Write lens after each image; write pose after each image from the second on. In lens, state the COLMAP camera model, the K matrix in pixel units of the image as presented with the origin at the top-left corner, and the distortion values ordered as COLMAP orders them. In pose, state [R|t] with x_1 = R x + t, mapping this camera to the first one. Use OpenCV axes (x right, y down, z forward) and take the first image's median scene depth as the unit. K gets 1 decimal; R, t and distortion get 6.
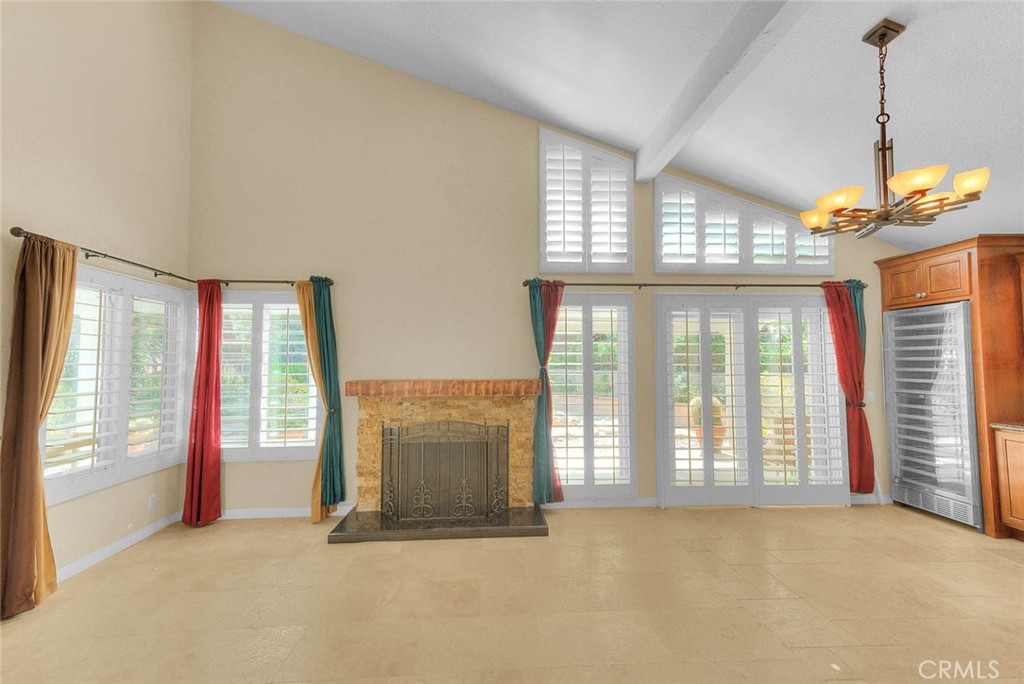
lens RADIAL K [[417.0, 0, 495.8], [0, 417.0, 345.0], [0, 0, 1]] dist [0.002965, 0.000648]
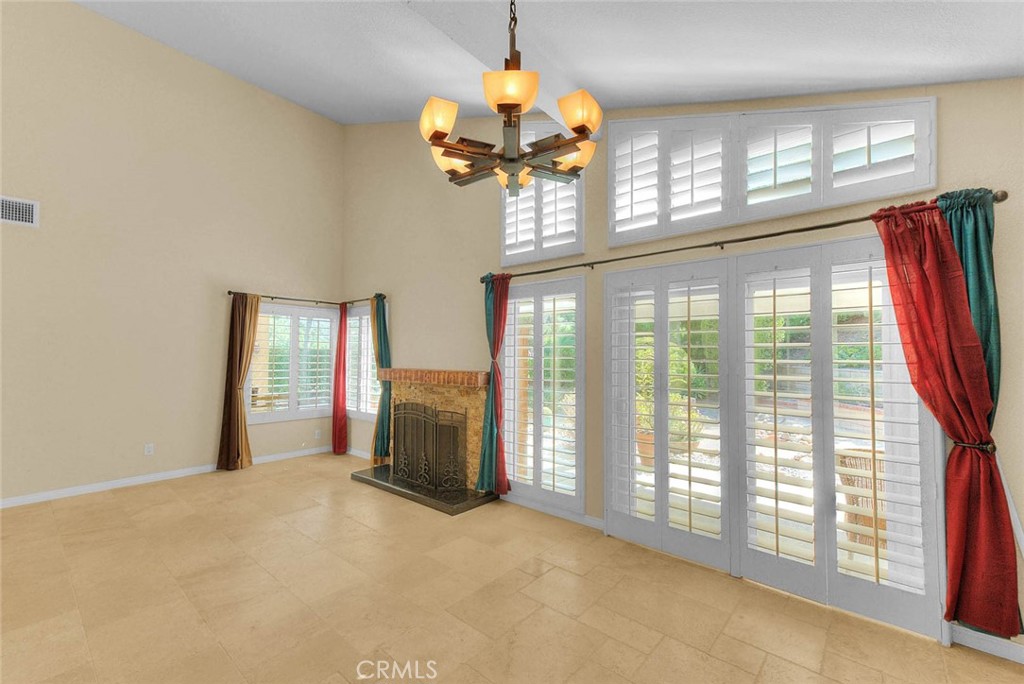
lens RADIAL K [[417.0, 0, 504.6], [0, 417.0, 345.3], [0, 0, 1]] dist [0.002965, 0.000648]
pose [[0.716152, -0.010112, -0.697872, 0.834979], [0.023688, 0.999671, 0.009824, 0.006267], [0.697543, -0.023567, 0.716156, 0.280513]]
